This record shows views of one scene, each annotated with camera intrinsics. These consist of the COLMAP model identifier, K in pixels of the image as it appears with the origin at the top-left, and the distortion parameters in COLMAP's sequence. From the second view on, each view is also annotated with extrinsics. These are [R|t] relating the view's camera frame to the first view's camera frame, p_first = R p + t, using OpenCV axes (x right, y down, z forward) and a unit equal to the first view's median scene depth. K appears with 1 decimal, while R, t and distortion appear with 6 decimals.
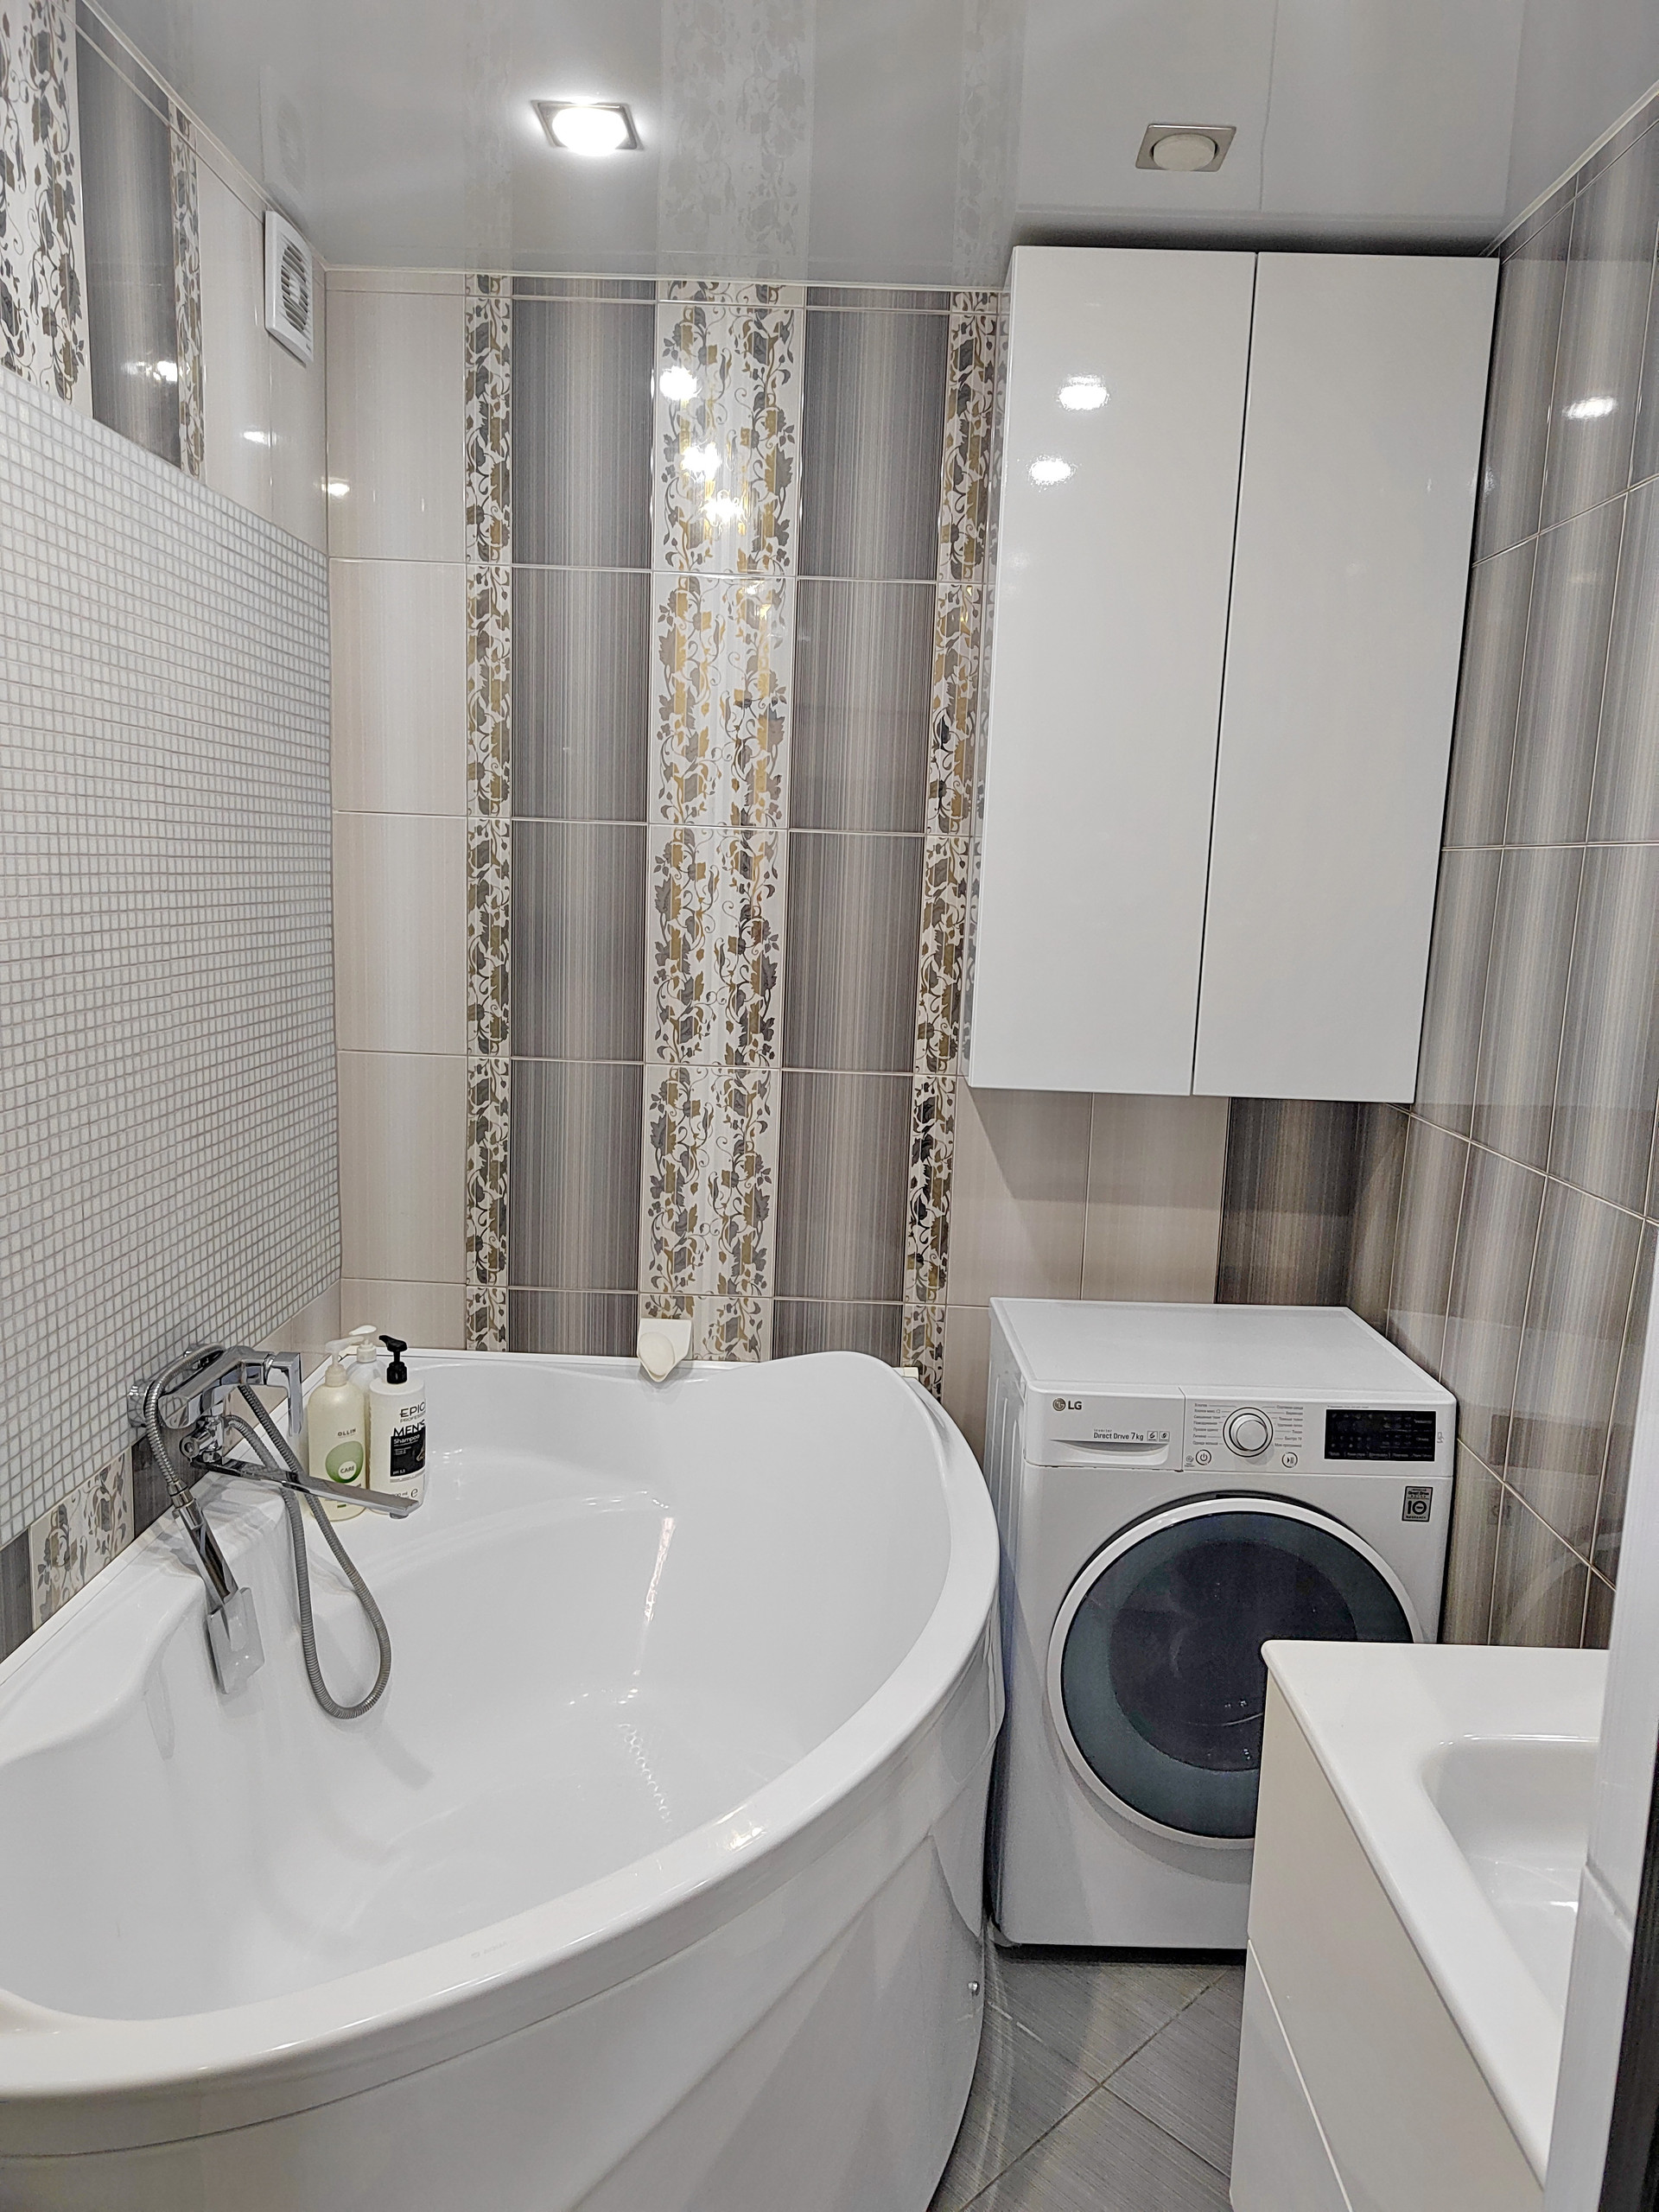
lens RADIAL K [[1491.2, 0, 829.5], [0, 1491.2, 1106.0], [0, 0, 1]] dist [-0.000967, -0.016956]
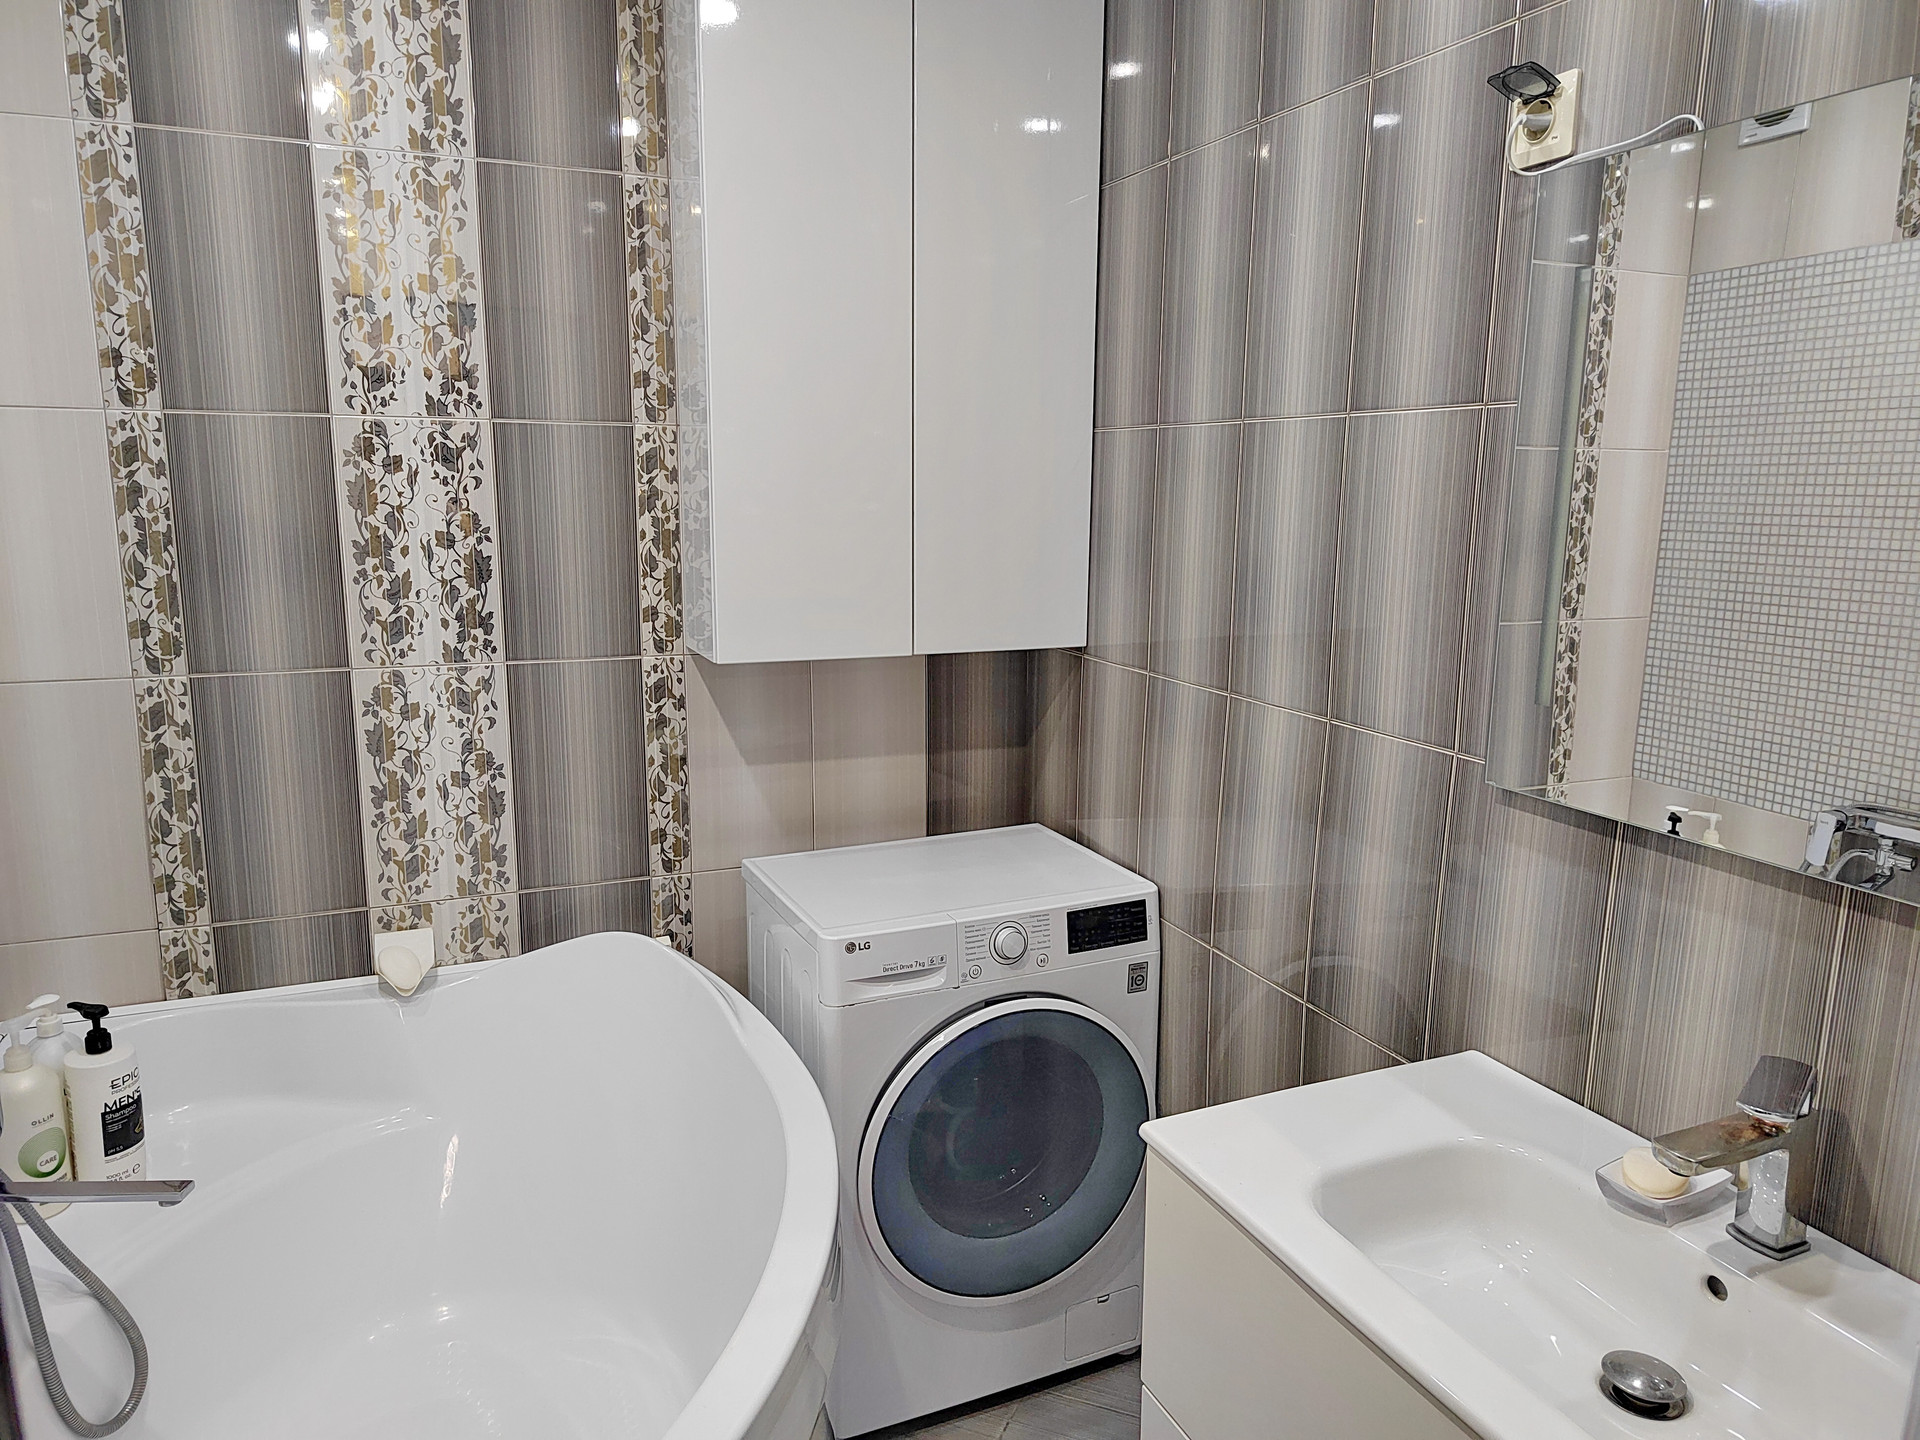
lens RADIAL K [[1294.3, 0, 960.0], [0, 1294.3, 720.0], [0, 0, 1]] dist [-0.000967, -0.016956]
pose [[0.906553, -0.102173, 0.409538, -0.114931], [0.087961, 0.994689, 0.053449, -0.006400], [-0.412824, -0.012431, 0.910726, 0.090484]]
